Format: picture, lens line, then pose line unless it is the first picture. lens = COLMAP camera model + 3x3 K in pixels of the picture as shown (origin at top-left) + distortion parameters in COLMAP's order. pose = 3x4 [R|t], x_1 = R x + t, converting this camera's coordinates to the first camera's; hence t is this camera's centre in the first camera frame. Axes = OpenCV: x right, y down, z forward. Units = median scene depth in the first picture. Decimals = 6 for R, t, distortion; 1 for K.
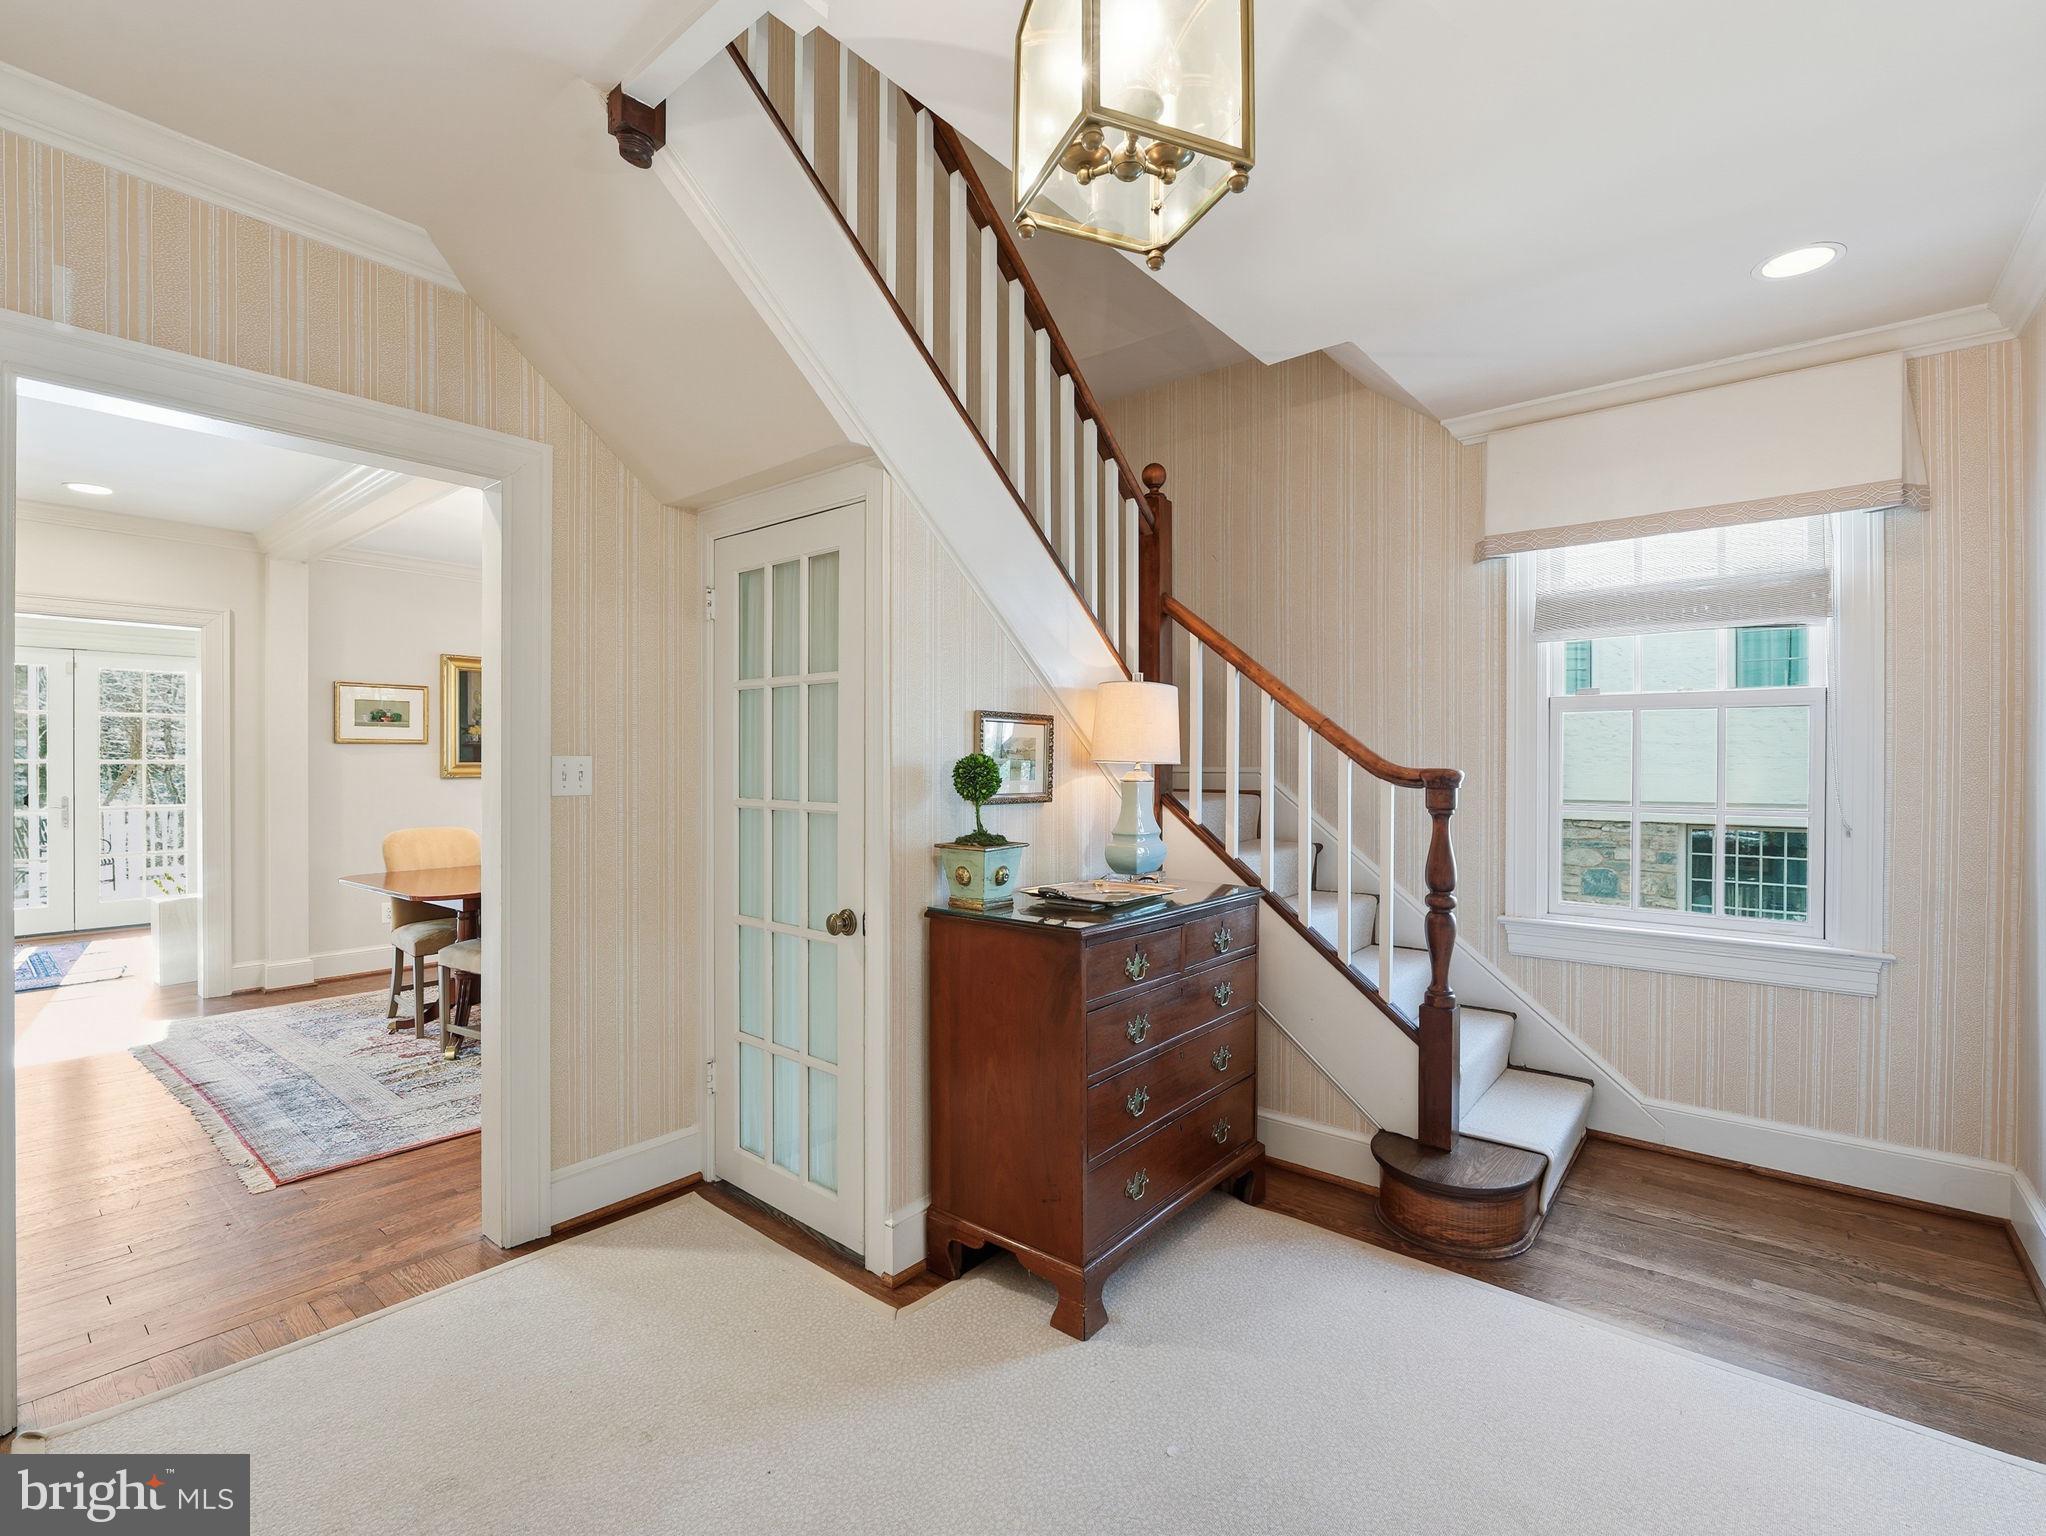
lens RADIAL K [[945.7, 0, 1028.2], [0, 945.7, 770.3], [0, 0, 1]] dist [-0.022392, 0.000755]
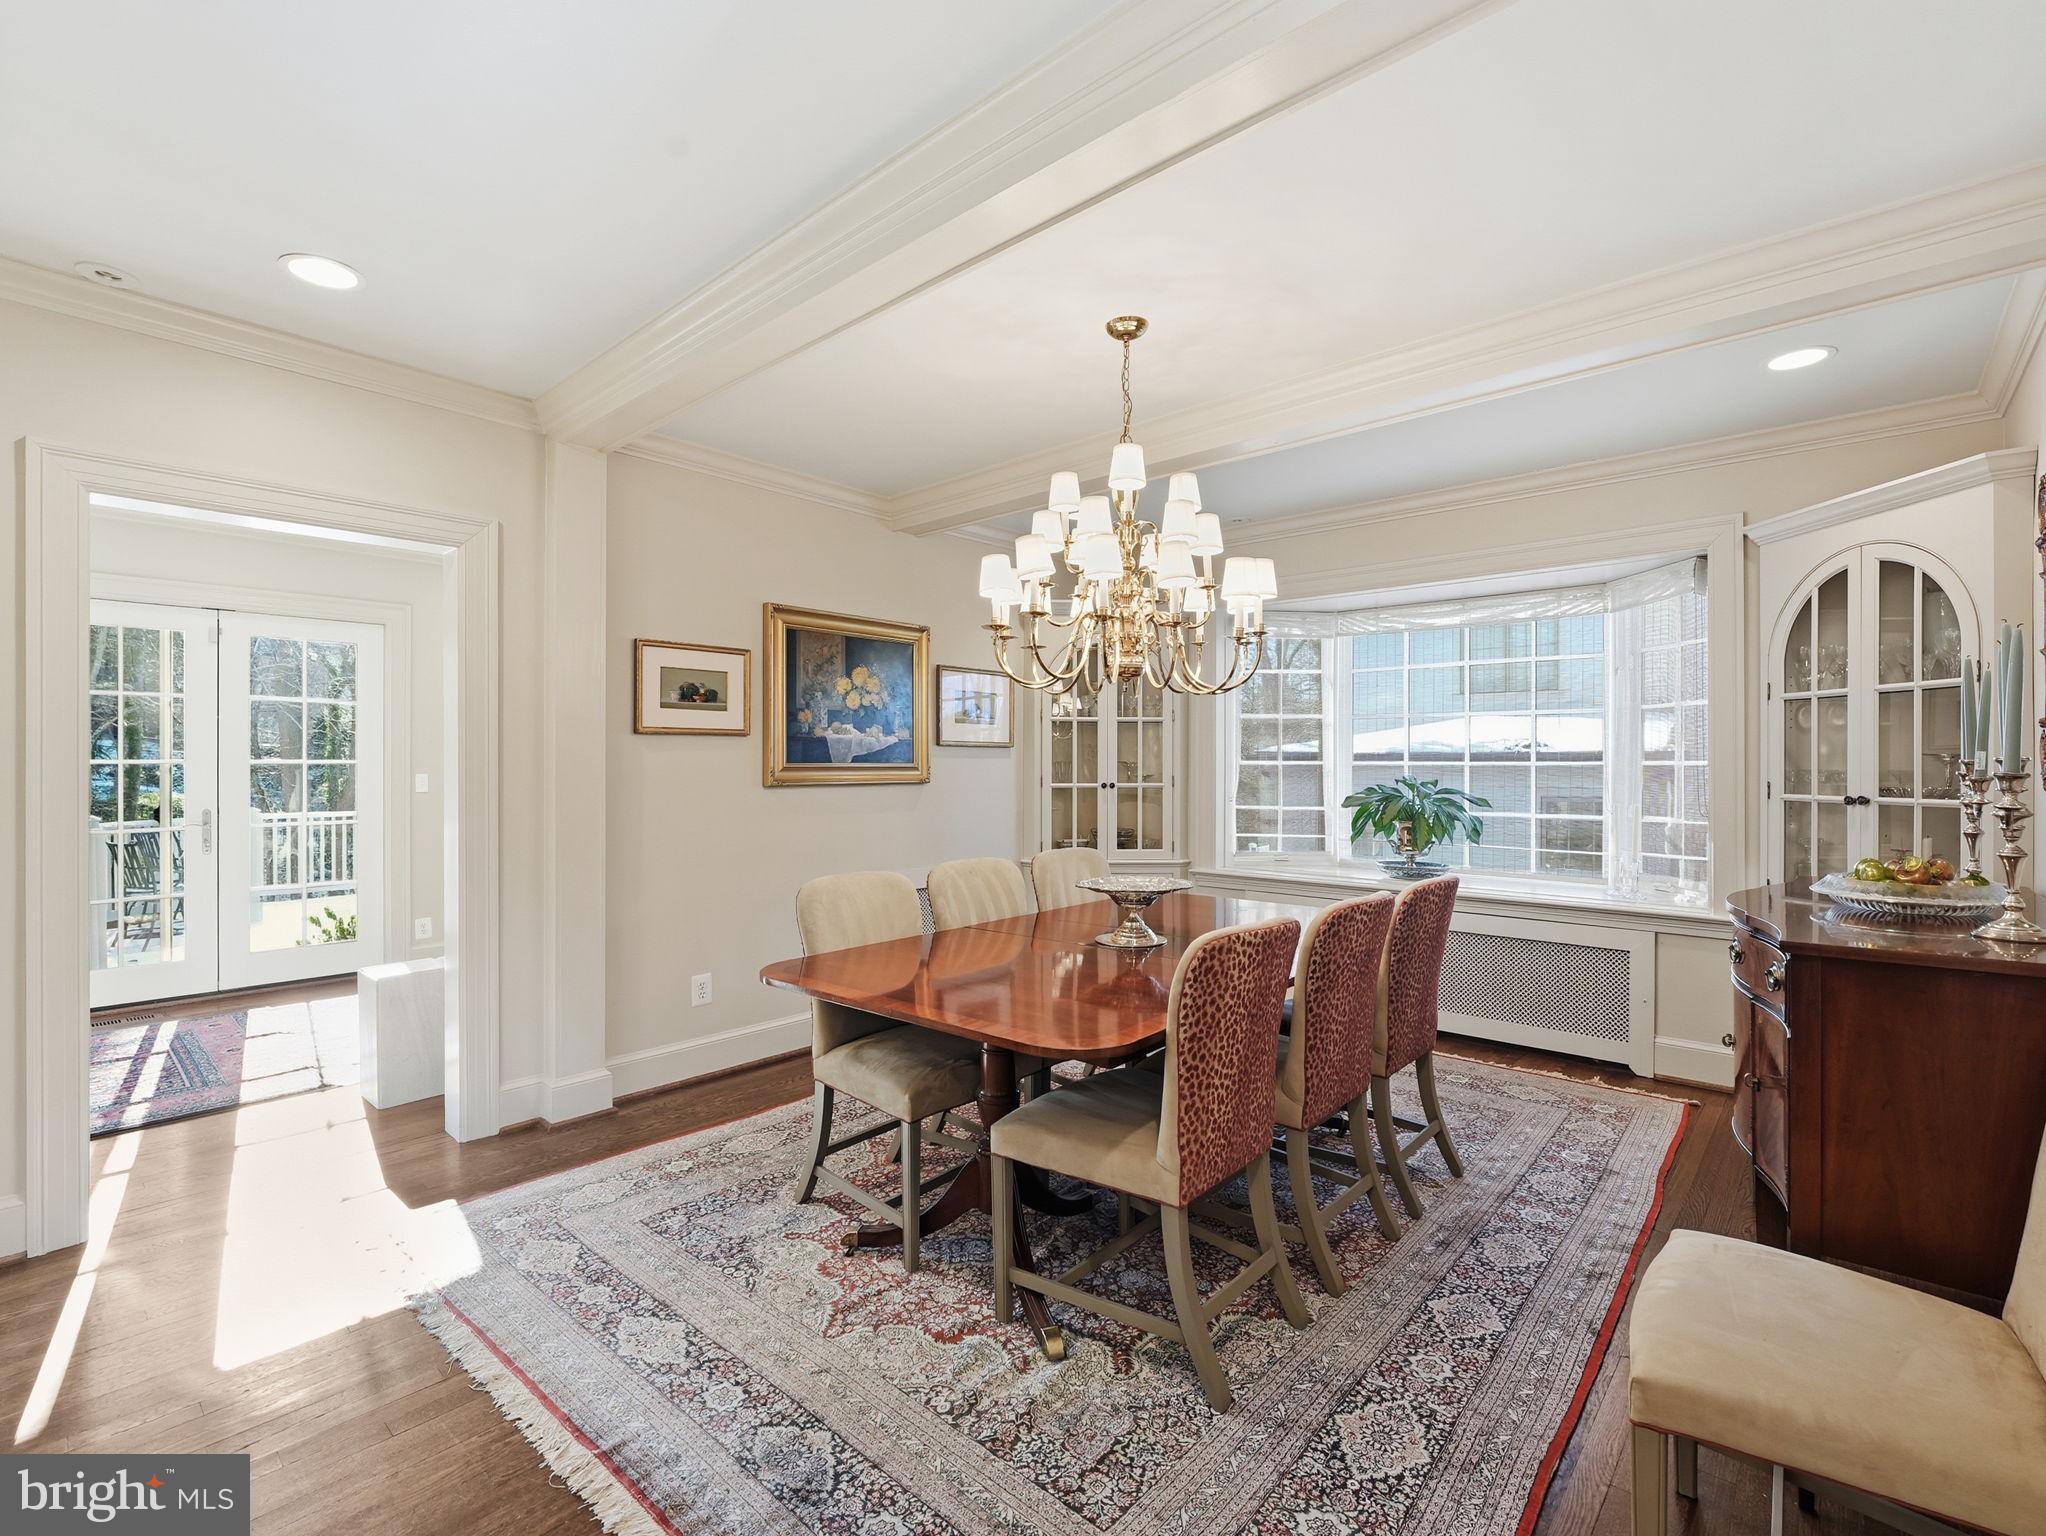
lens RADIAL K [[945.7, 0, 1017.1], [0, 945.7, 766.5], [0, 0, 1]] dist [-0.022392, 0.000755]
pose [[0.998692, -0.000193, -0.051132, -0.430458], [-0.000032, 0.999990, -0.004397, -0.003524], [0.051132, 0.004393, 0.998682, 0.348928]]
